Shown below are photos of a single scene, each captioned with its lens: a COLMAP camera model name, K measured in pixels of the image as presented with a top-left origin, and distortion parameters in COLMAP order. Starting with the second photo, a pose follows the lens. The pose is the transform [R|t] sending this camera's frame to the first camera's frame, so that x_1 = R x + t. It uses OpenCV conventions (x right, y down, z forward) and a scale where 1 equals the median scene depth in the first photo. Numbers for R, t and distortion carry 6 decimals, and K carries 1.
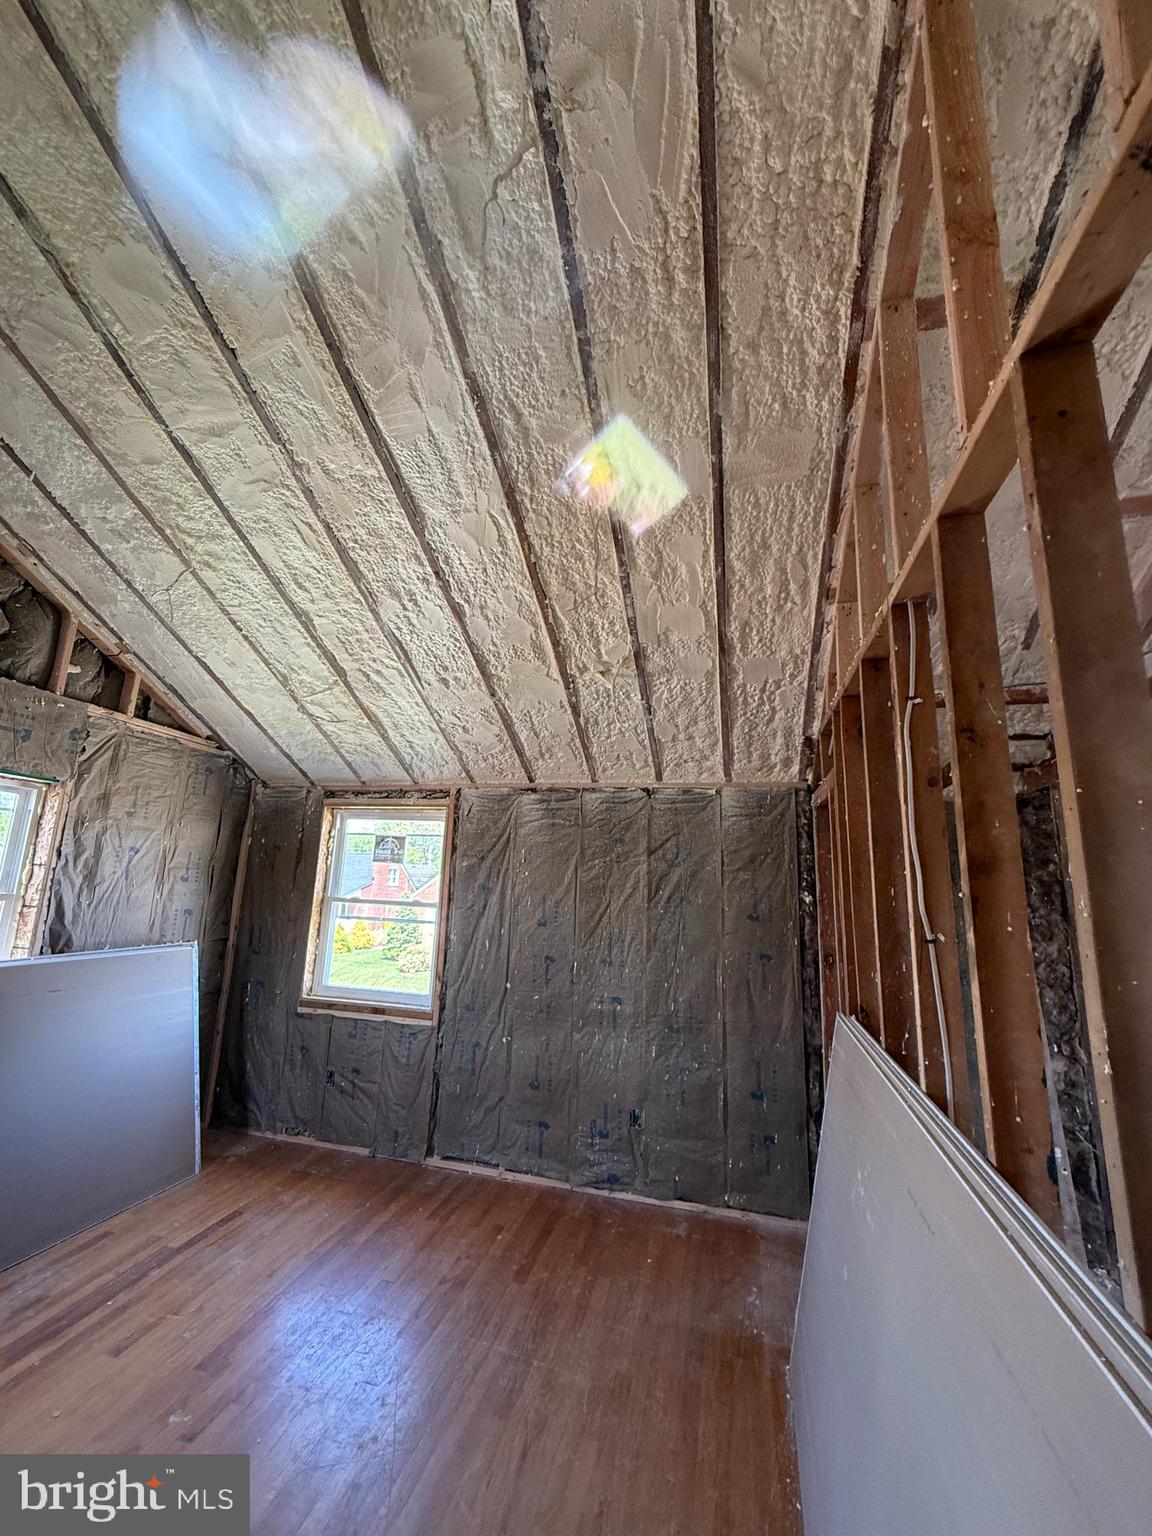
lens RADIAL K [[612.1, 0, 575.9], [0, 612.1, 766.2], [0, 0, 1]] dist [-0.000338, -0.000493]
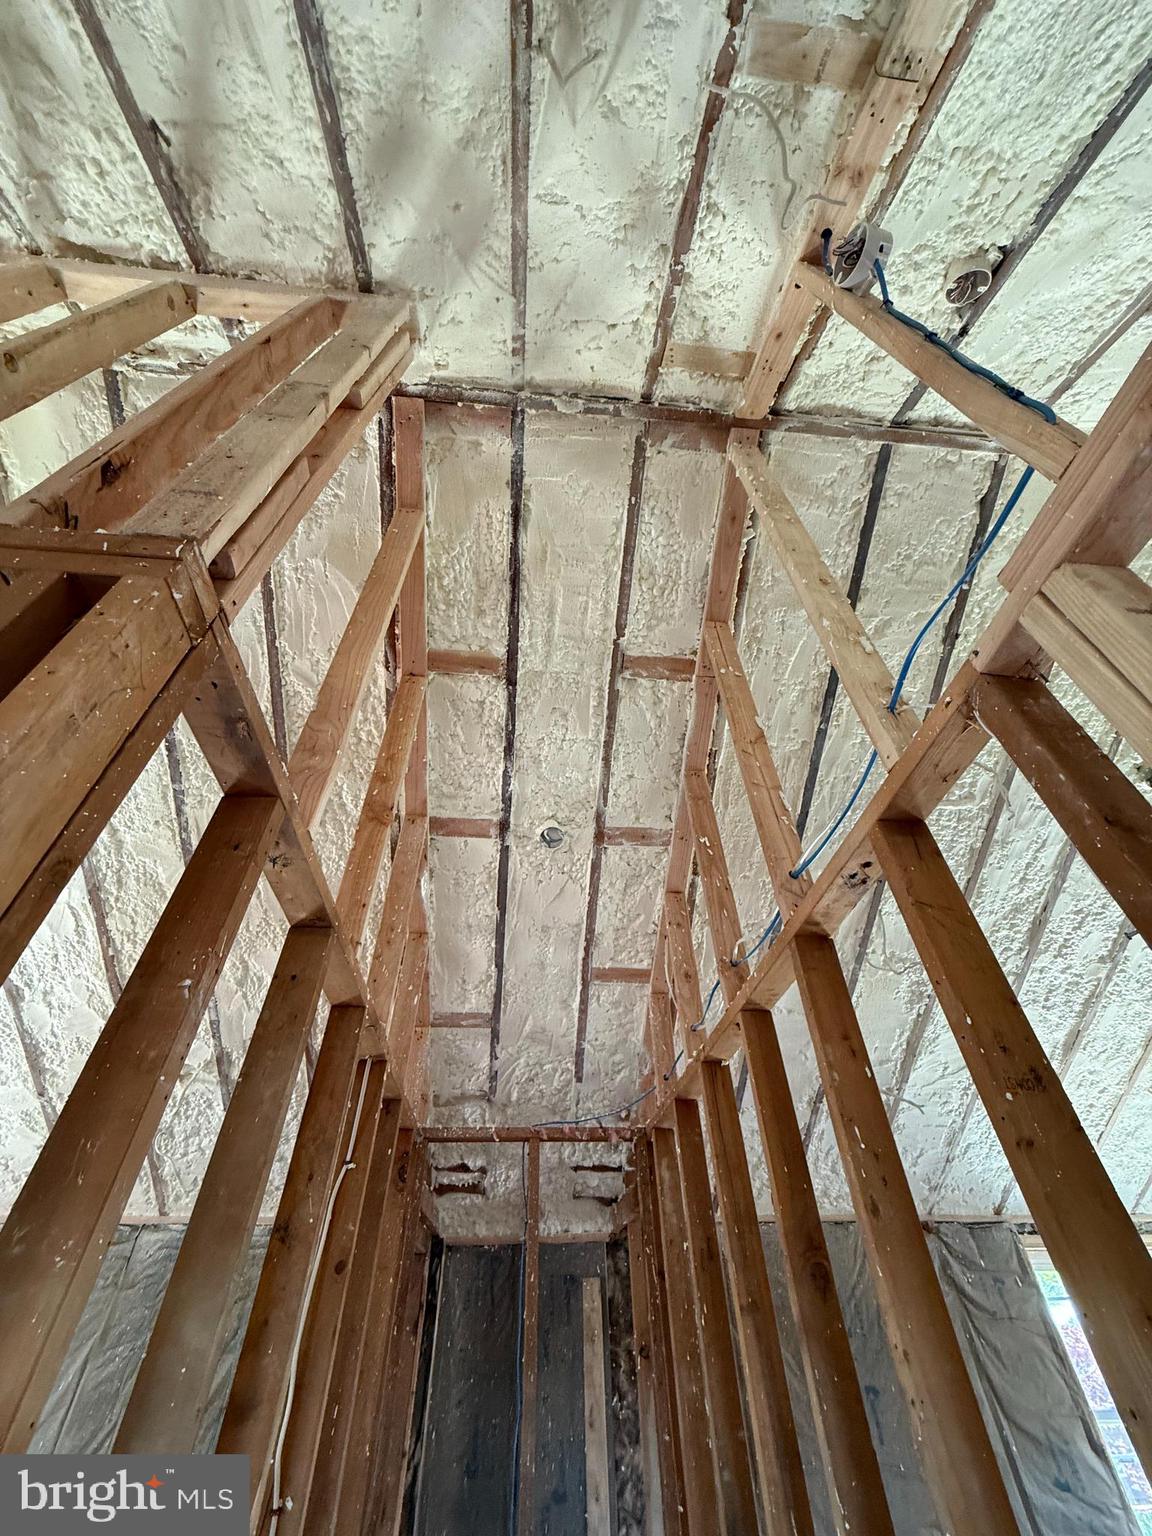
lens RADIAL K [[612.1, 0, 576.1], [0, 612.1, 765.6], [0, 0, 1]] dist [-0.000338, -0.000493]
pose [[0.939176, 0.197411, 0.281030, 0.303614], [-0.017915, 0.845334, -0.533938, -0.083151], [-0.342970, 0.496427, 0.797454, -0.192495]]
